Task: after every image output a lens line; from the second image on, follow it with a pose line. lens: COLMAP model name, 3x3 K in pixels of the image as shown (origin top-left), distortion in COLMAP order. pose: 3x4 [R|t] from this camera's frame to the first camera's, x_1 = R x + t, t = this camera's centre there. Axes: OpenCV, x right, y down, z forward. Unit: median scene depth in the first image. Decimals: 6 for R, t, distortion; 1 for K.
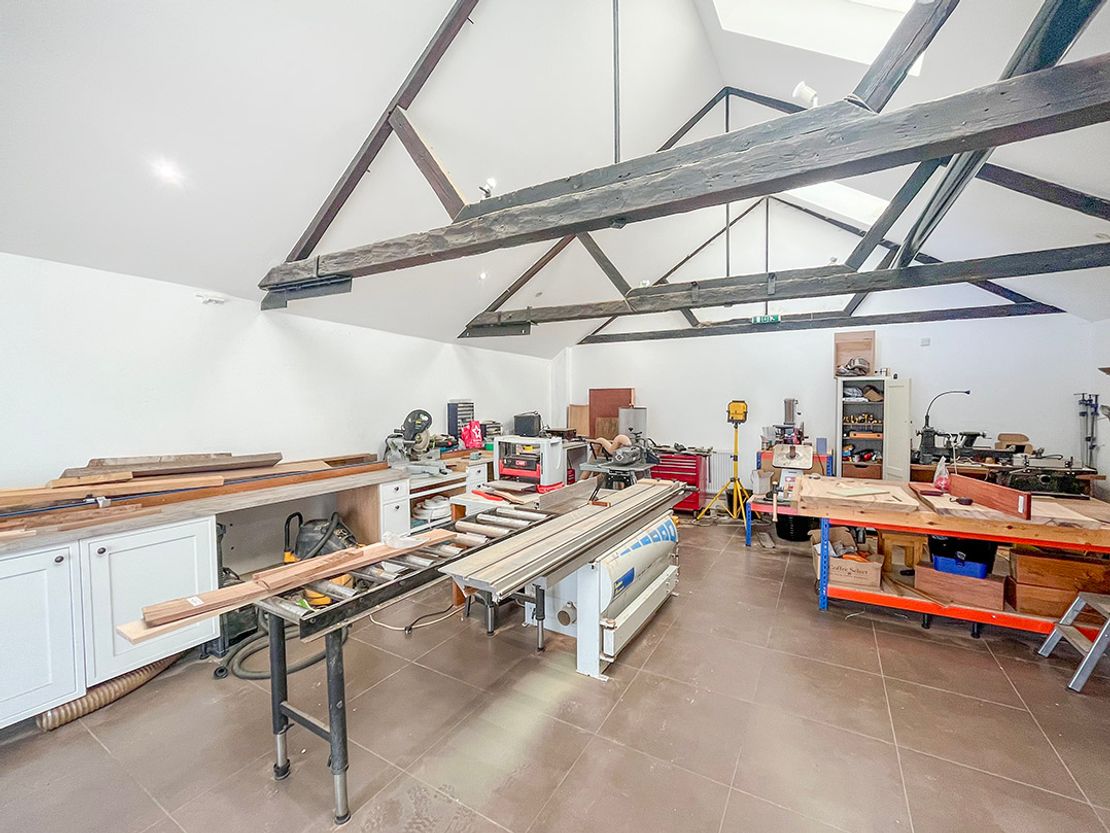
lens RADIAL K [[457.1, 0, 563.0], [0, 457.1, 411.7], [0, 0, 1]] dist [-0.005138, 0.000008]
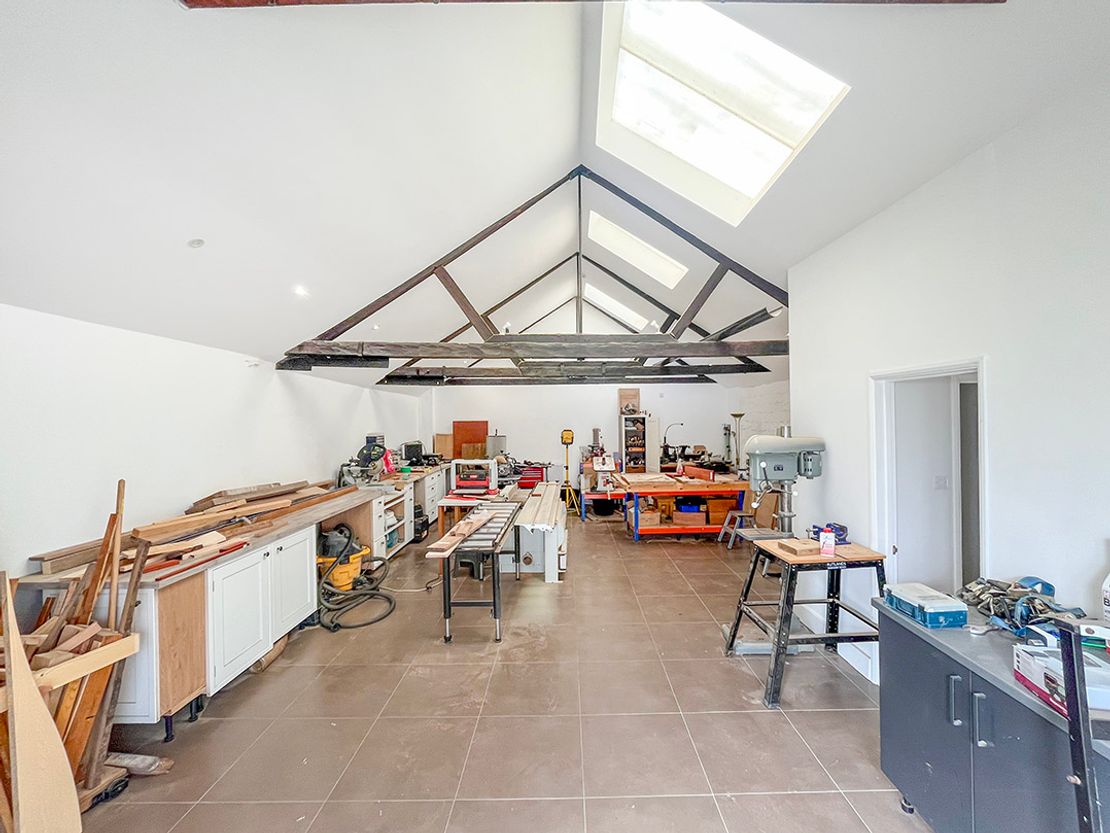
lens RADIAL K [[457.1, 0, 563.0], [0, 457.1, 411.7], [0, 0, 1]] dist [-0.005138, 0.000008]
pose [[0.866173, 0.000424, 0.499744, -0.495772], [0.021334, 0.999057, -0.037824, -0.034261], [-0.499289, 0.043424, 0.865347, -0.403146]]
